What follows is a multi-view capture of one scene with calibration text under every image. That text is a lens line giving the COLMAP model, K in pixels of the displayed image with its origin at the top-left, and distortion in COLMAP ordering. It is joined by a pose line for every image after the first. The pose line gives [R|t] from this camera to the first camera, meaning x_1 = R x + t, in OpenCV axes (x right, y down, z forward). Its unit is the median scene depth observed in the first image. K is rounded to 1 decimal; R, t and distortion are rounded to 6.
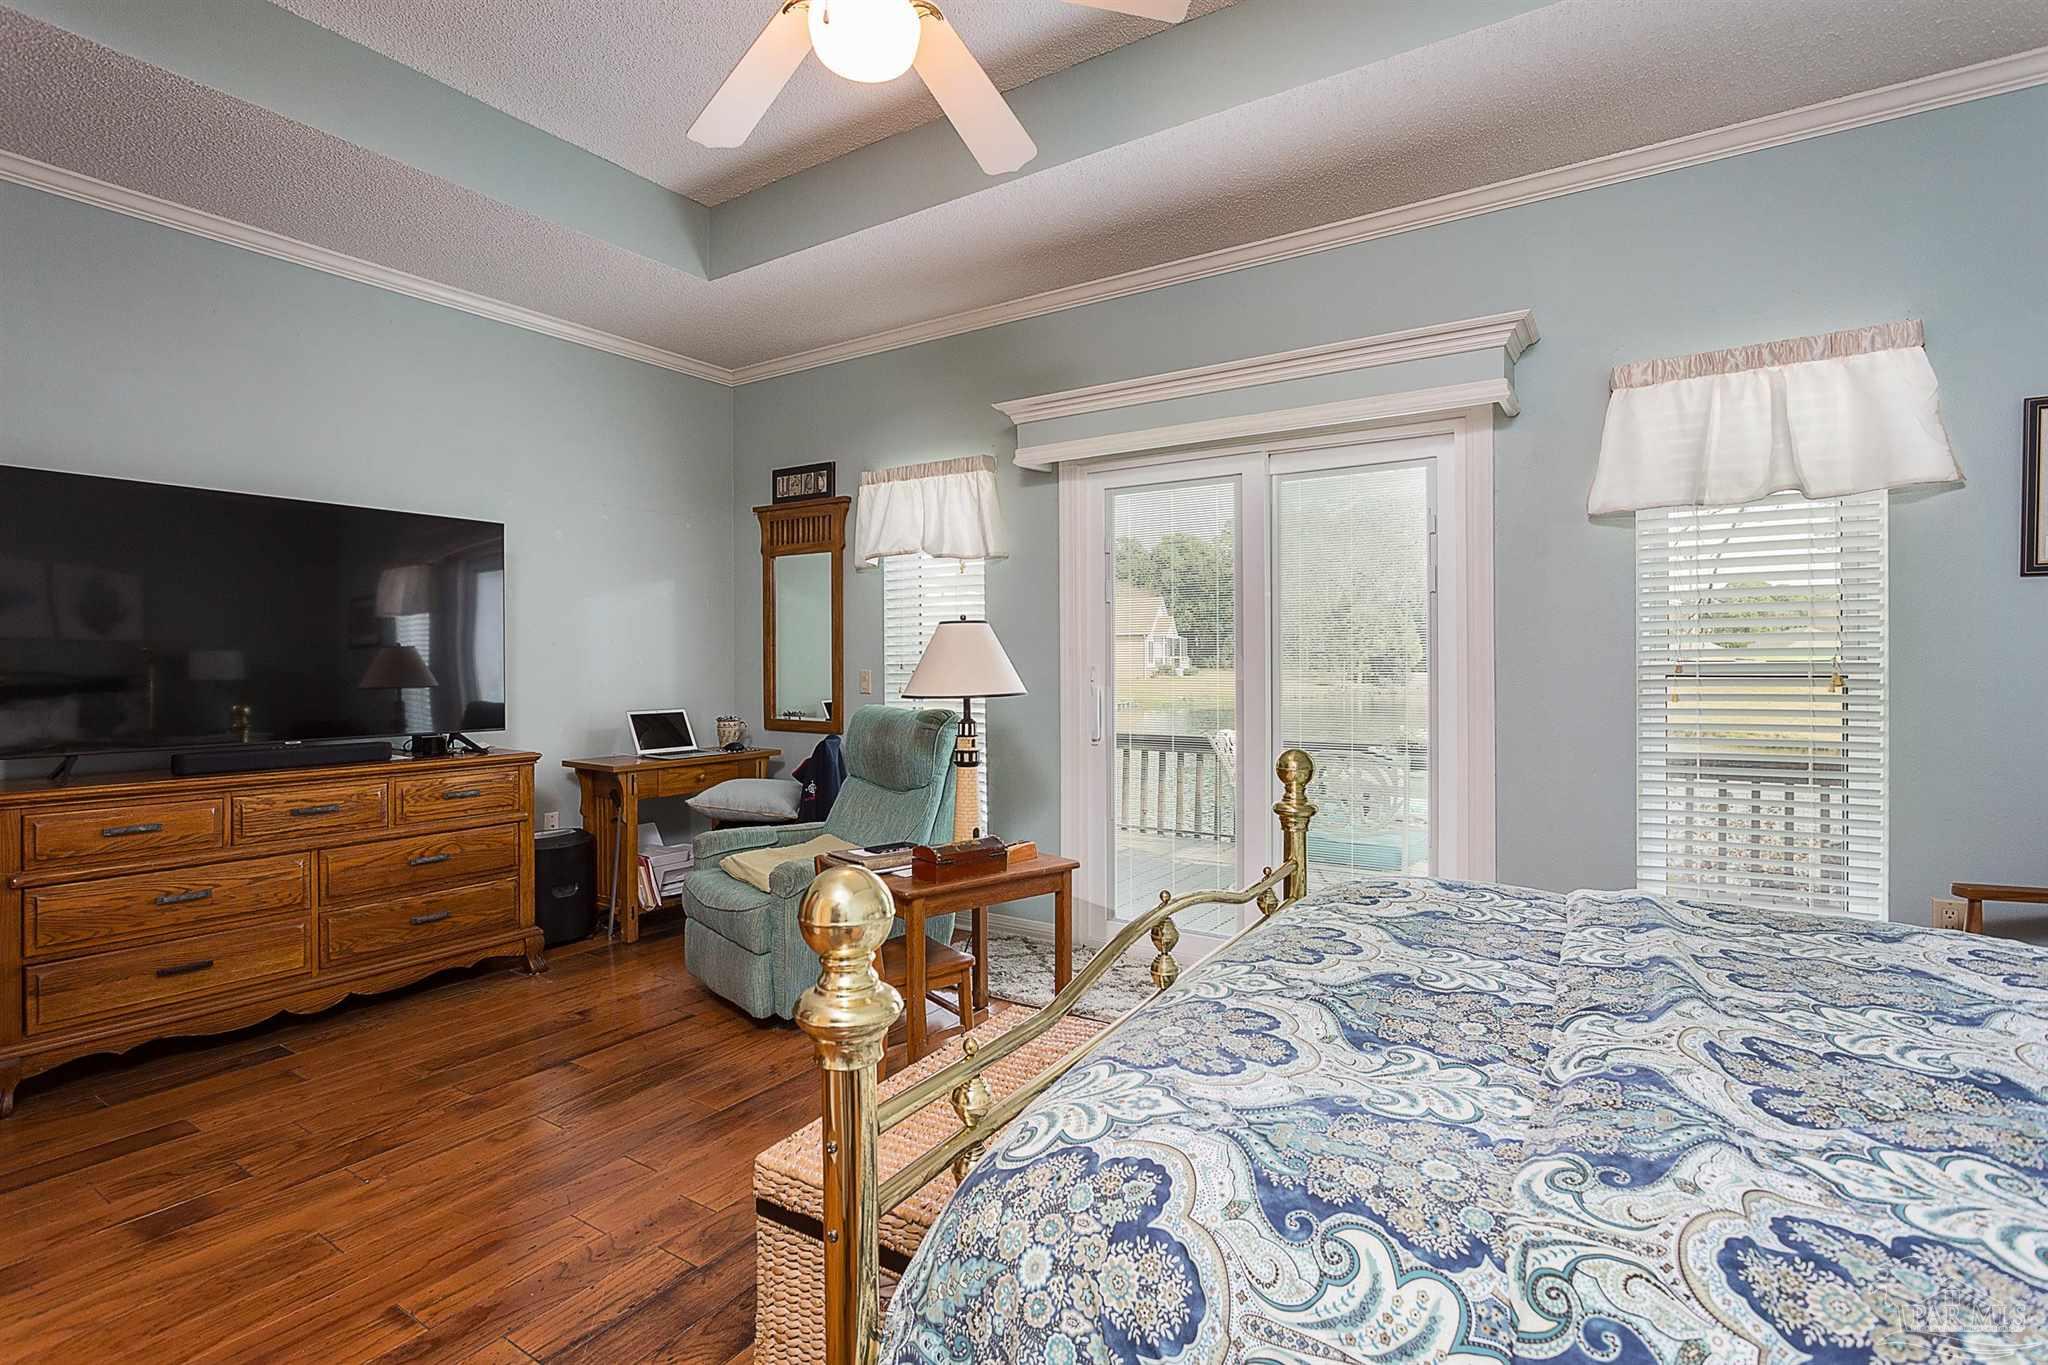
lens RADIAL K [[975.6, 0, 1036.4], [0, 975.6, 676.0], [0, 0, 1]] dist [-0.005783, -0.000472]
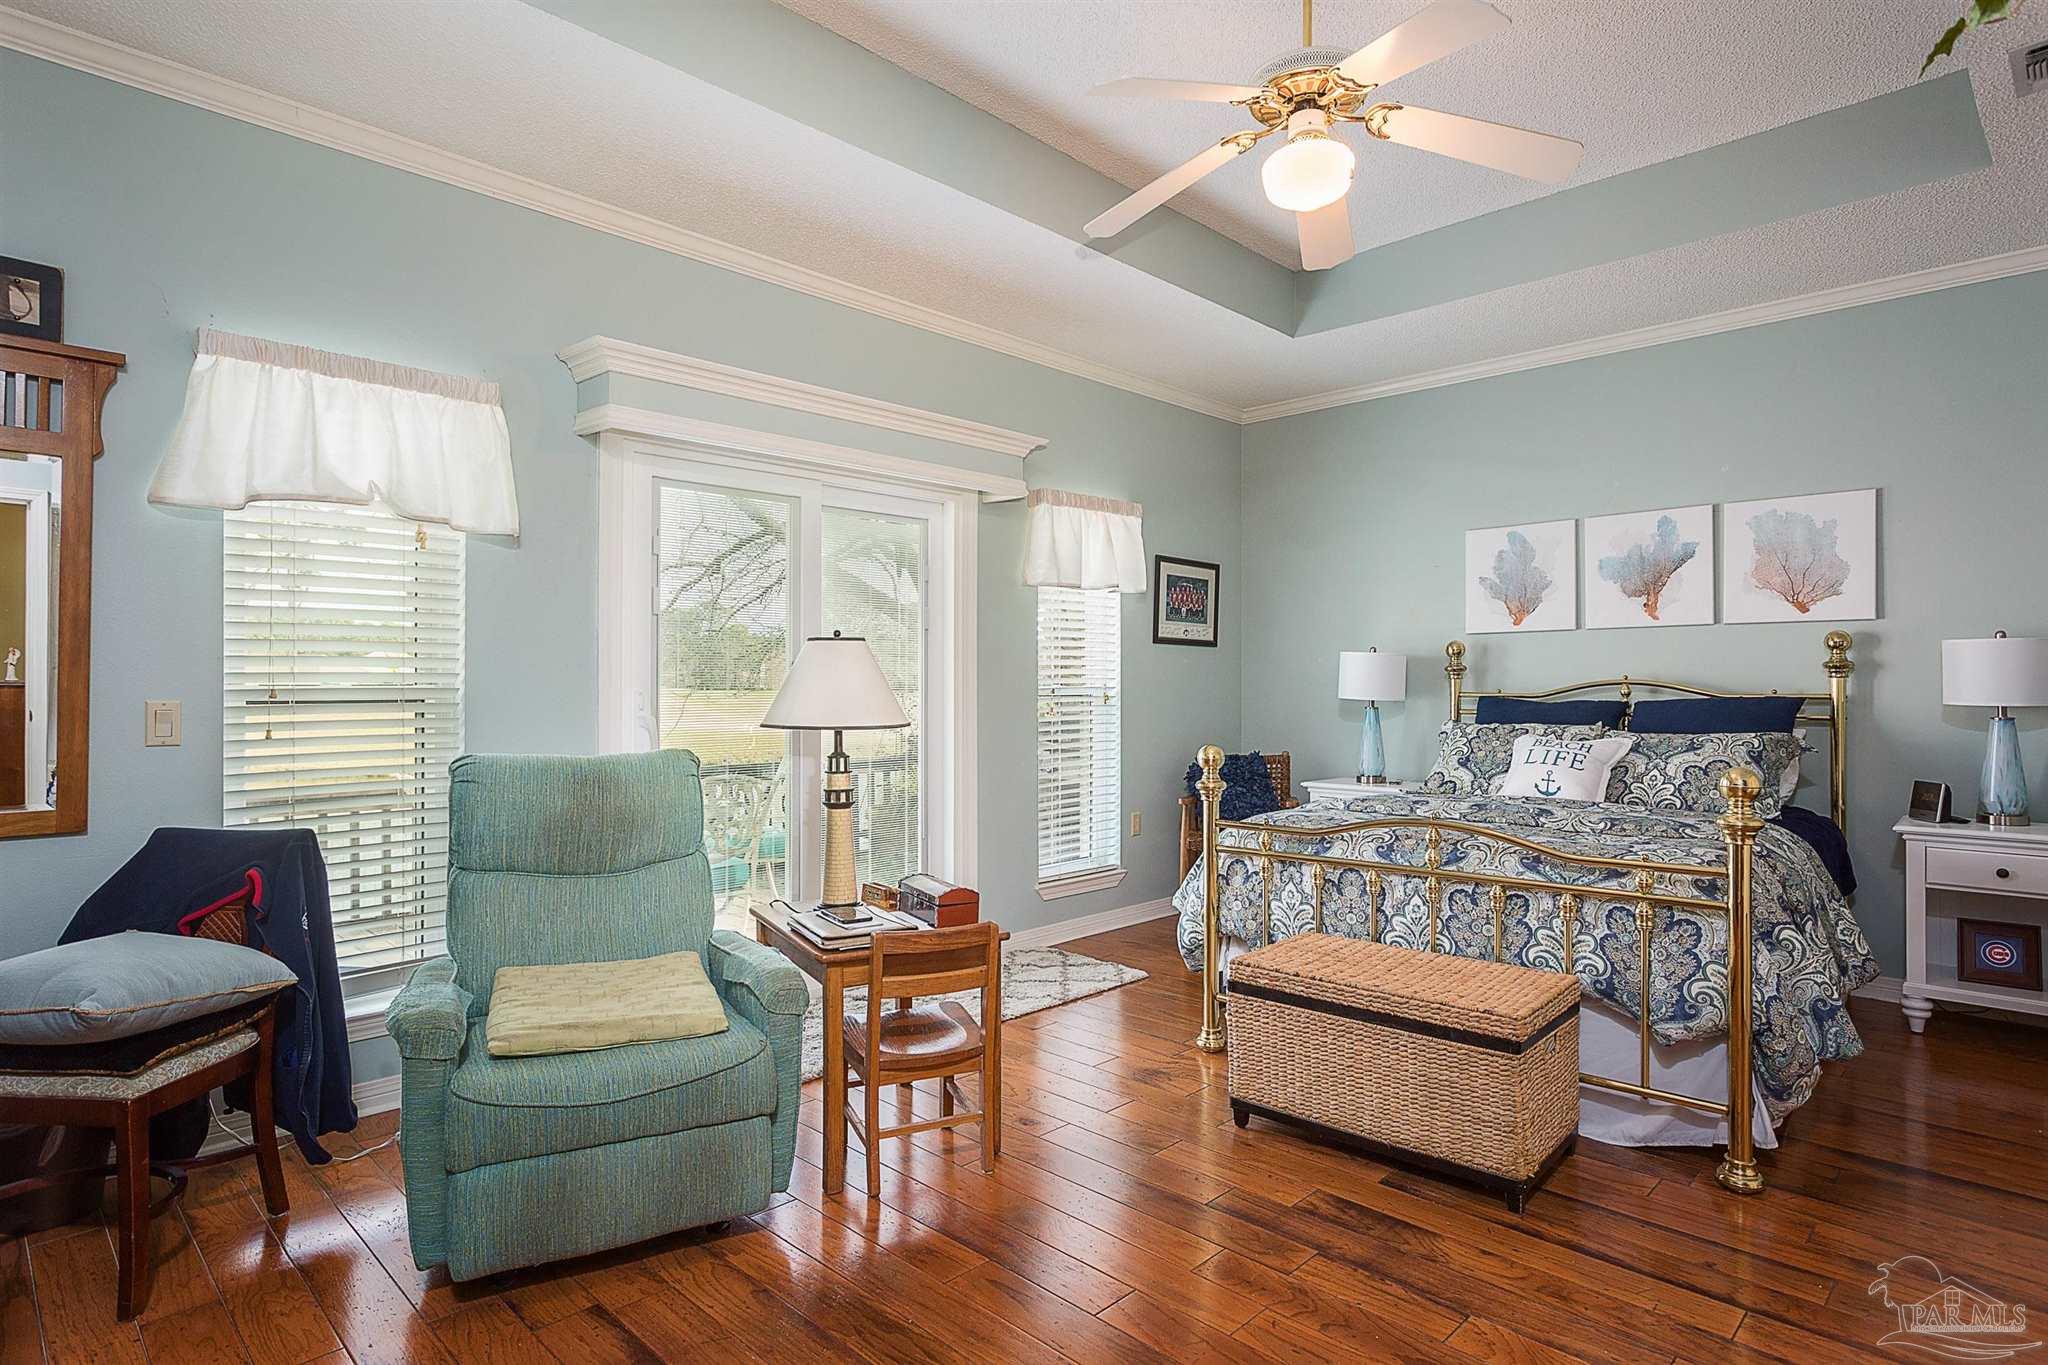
lens RADIAL K [[1076.4, 0, 1033.5], [0, 1076.4, 681.4], [0, 0, 1]] dist [-0.000392, 0.001229]
pose [[0.208555, 0.006298, 0.977990, -0.954080], [0.011974, 0.999888, -0.008993, -0.007327], [-0.977937, 0.013586, 0.208456, 0.637954]]
